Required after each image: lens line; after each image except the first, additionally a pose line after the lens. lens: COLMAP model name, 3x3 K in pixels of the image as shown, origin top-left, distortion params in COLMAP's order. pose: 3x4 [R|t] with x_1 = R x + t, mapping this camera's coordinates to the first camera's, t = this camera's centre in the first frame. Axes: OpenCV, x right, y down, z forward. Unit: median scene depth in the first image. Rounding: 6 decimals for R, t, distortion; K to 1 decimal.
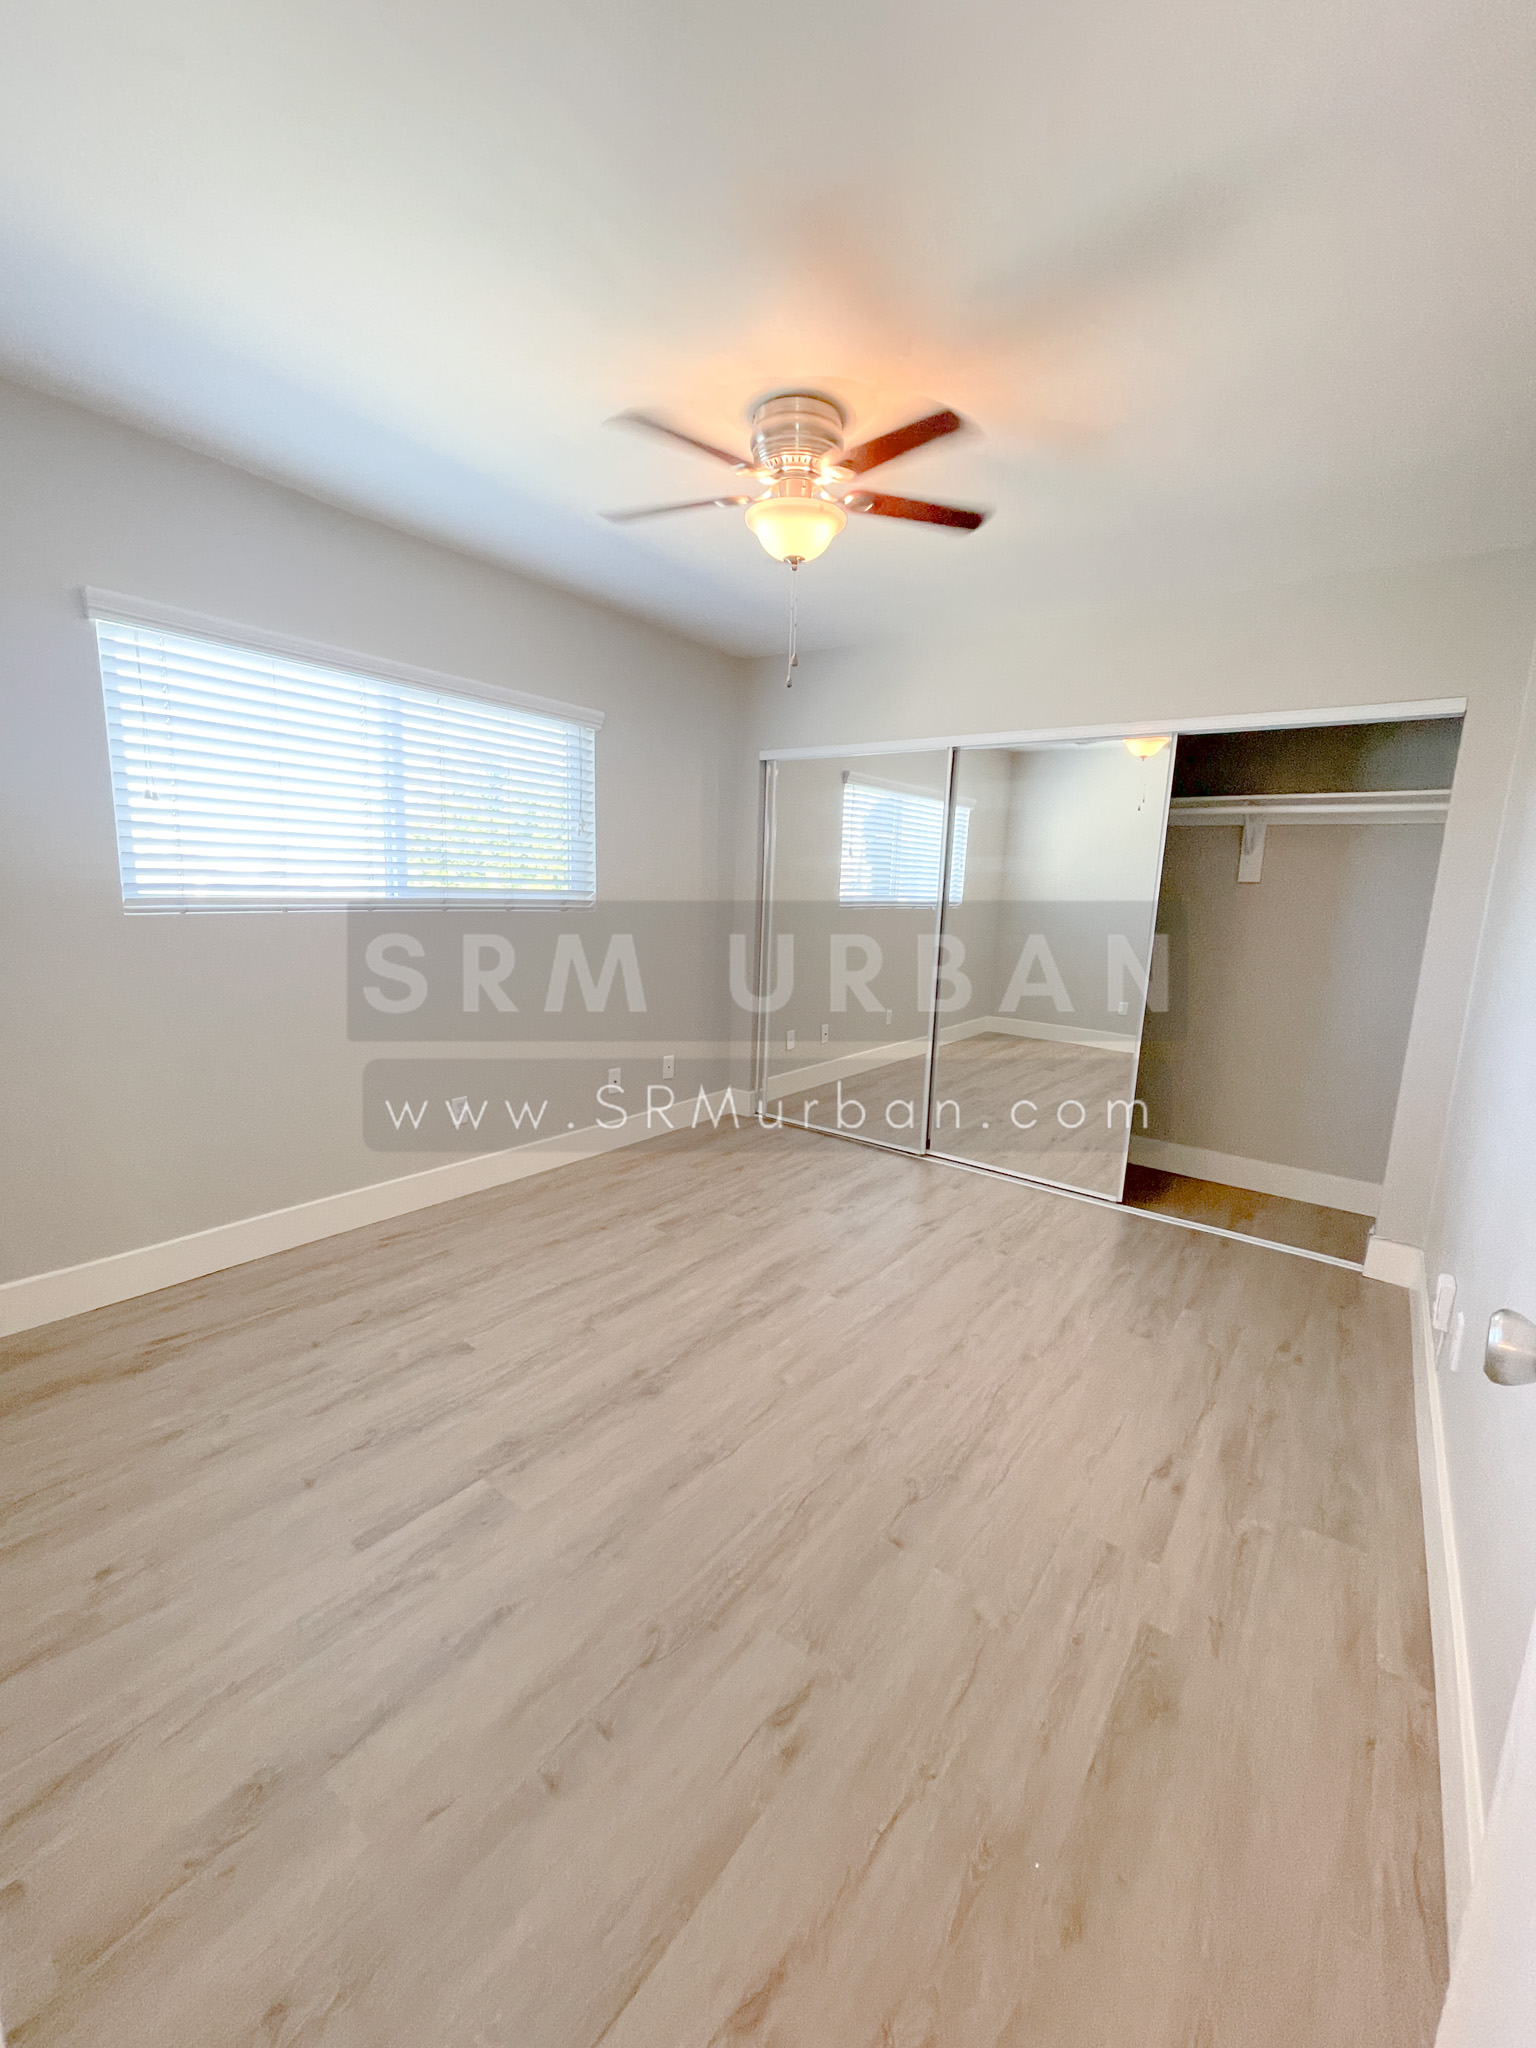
lens RADIAL K [[830.6, 0, 774.2], [0, 830.6, 1028.8], [0, 0, 1]] dist [-0.005794, 0.002277]
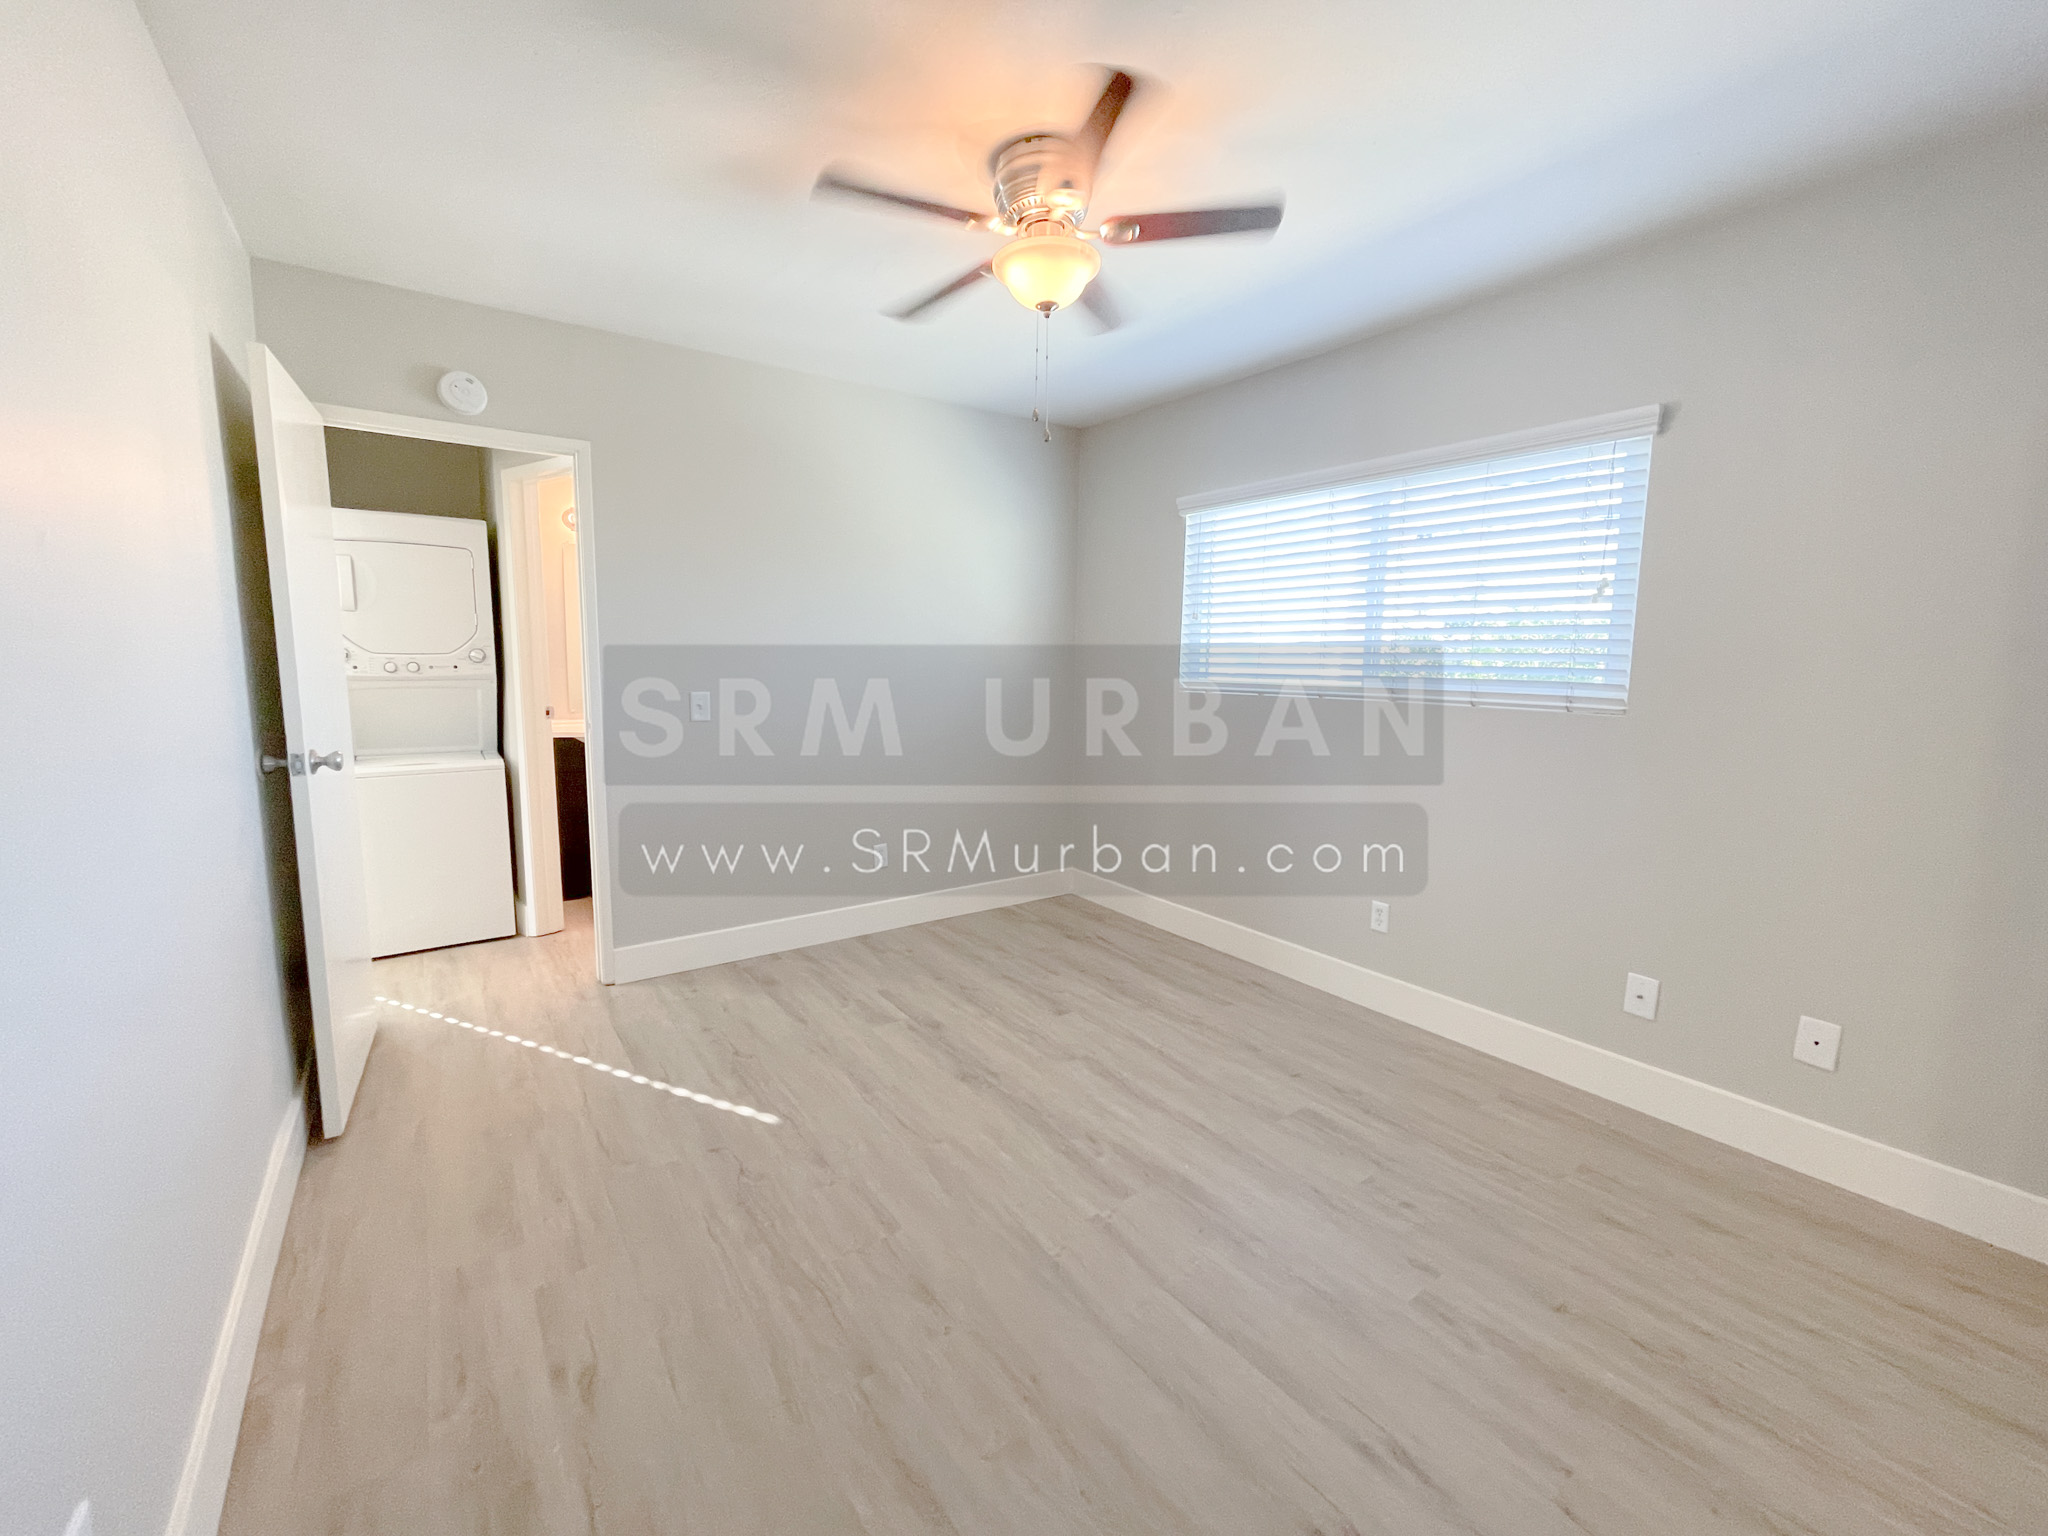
lens RADIAL K [[830.6, 0, 1021.2], [0, 830.6, 754.4], [0, 0, 1]] dist [-0.005794, 0.002277]
pose [[-0.305264, 0.069098, -0.949758, 0.825987], [-0.192315, 0.972340, 0.132553, -0.166039], [0.932646, 0.223116, -0.283532, 1.167227]]
